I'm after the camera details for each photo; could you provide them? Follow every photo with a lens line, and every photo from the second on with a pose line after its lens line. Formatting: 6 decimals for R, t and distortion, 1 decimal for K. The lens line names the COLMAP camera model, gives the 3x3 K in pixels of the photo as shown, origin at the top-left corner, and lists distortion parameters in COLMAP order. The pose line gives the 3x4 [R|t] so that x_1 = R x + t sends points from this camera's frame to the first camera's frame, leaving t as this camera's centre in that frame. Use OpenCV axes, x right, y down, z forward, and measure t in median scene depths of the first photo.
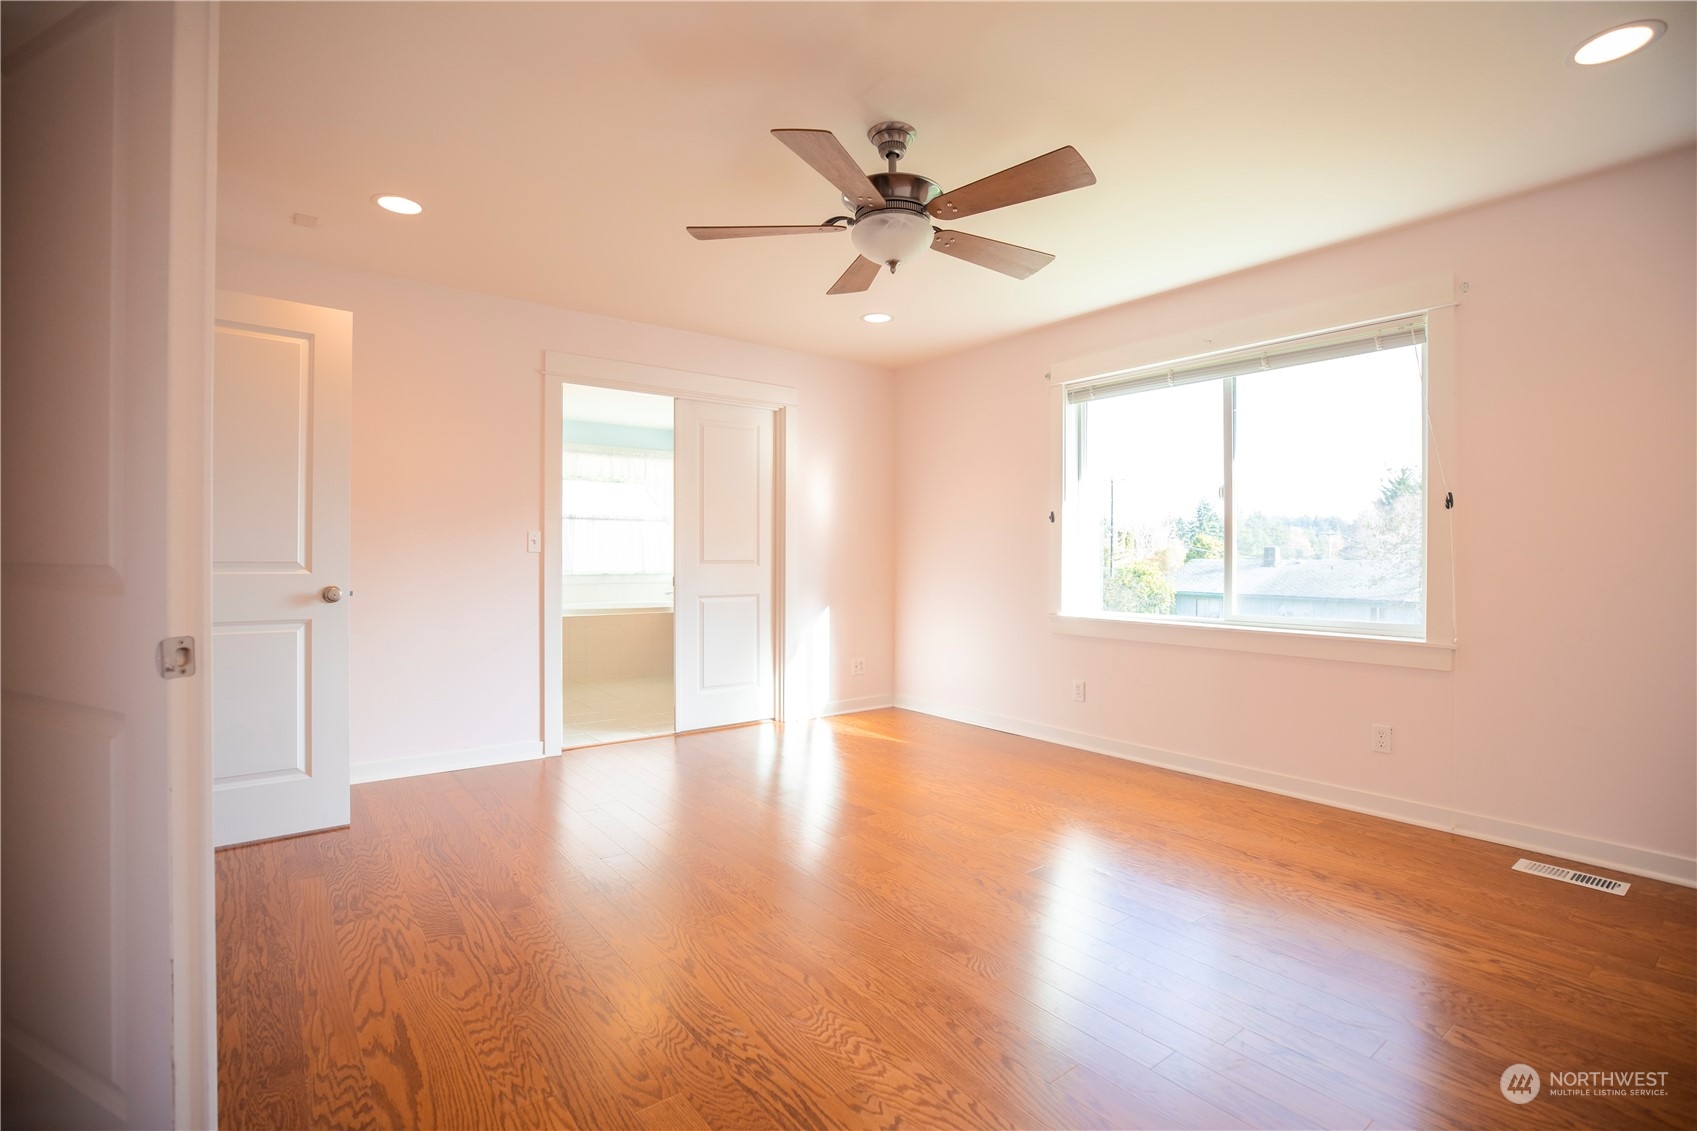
lens RADIAL K [[770.7, 0, 852.3], [0, 770.7, 562.3], [0, 0, 1]] dist [-0.038671, 0.007184]
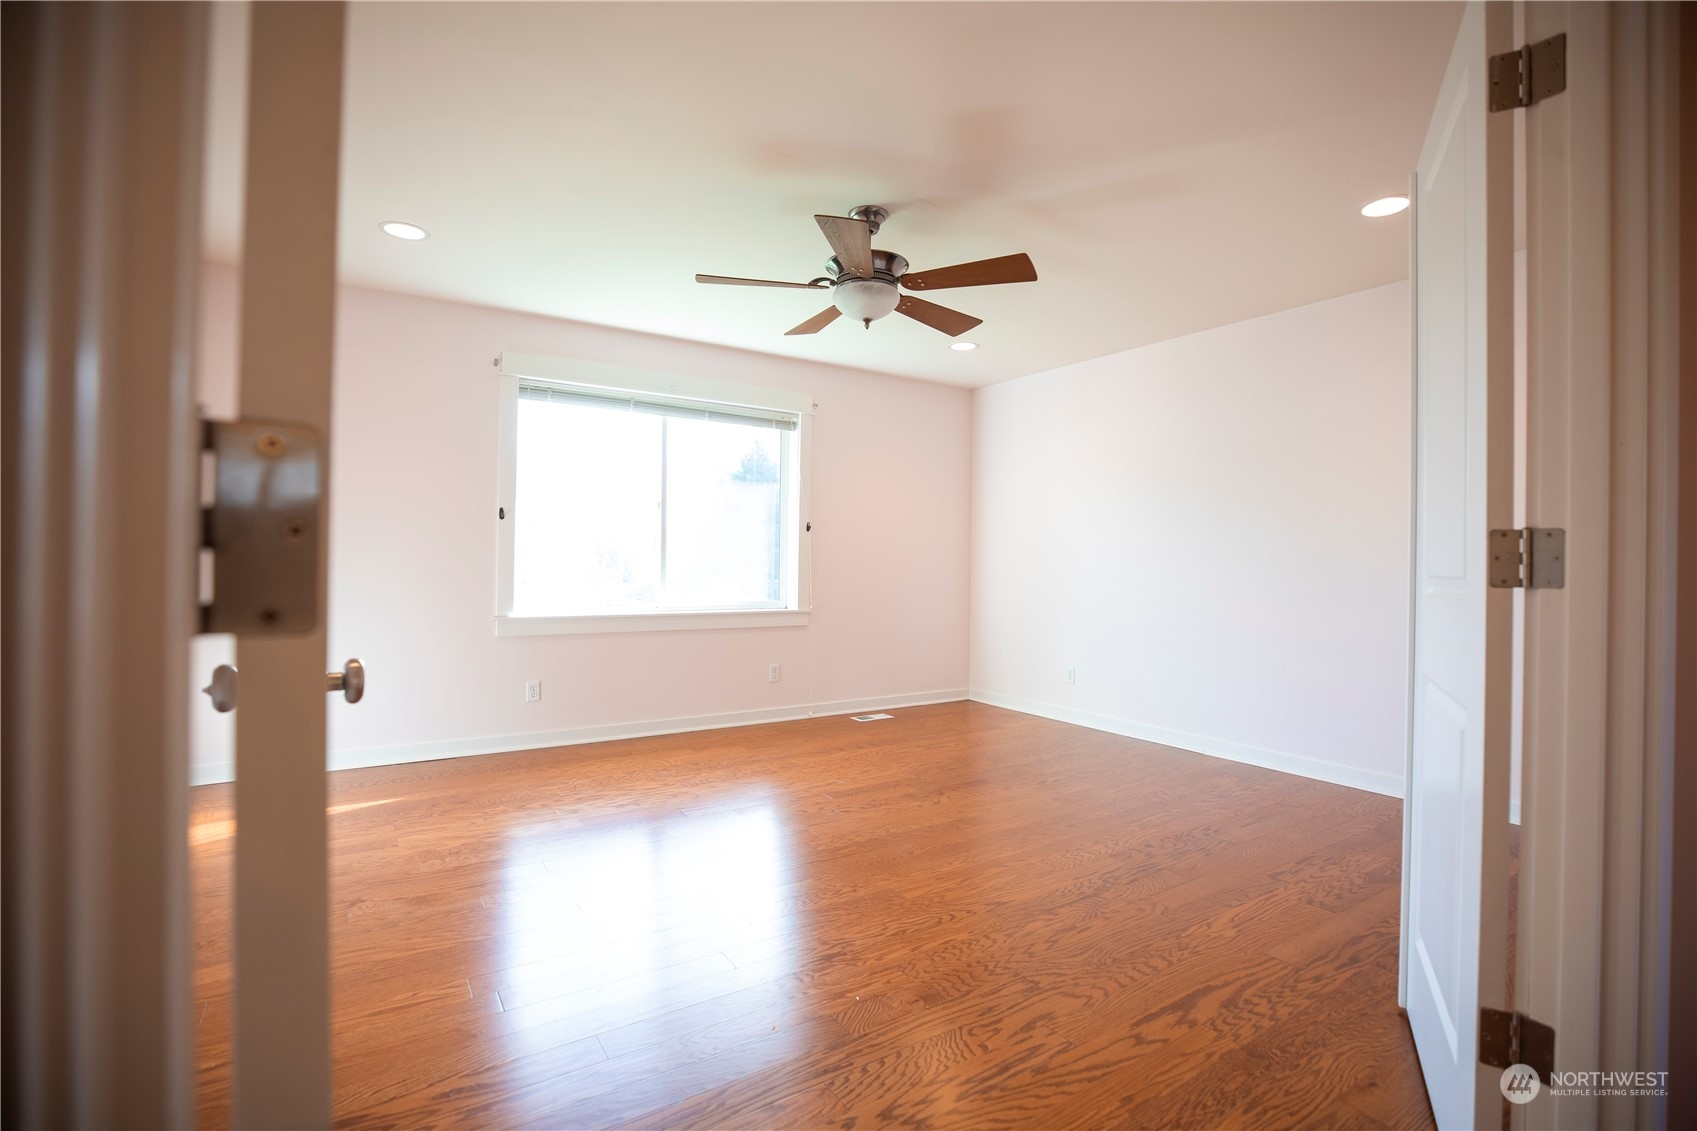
lens RADIAL K [[753.0, 0, 848.5], [0, 753.0, 565.5], [0, 0, 1]] dist [-0.044456, -0.000077]
pose [[0.102128, -0.005840, 0.994754, -1.481667], [-0.005653, 0.999963, 0.006451, -0.008416], [-0.994755, -0.006282, 0.102091, 1.181077]]
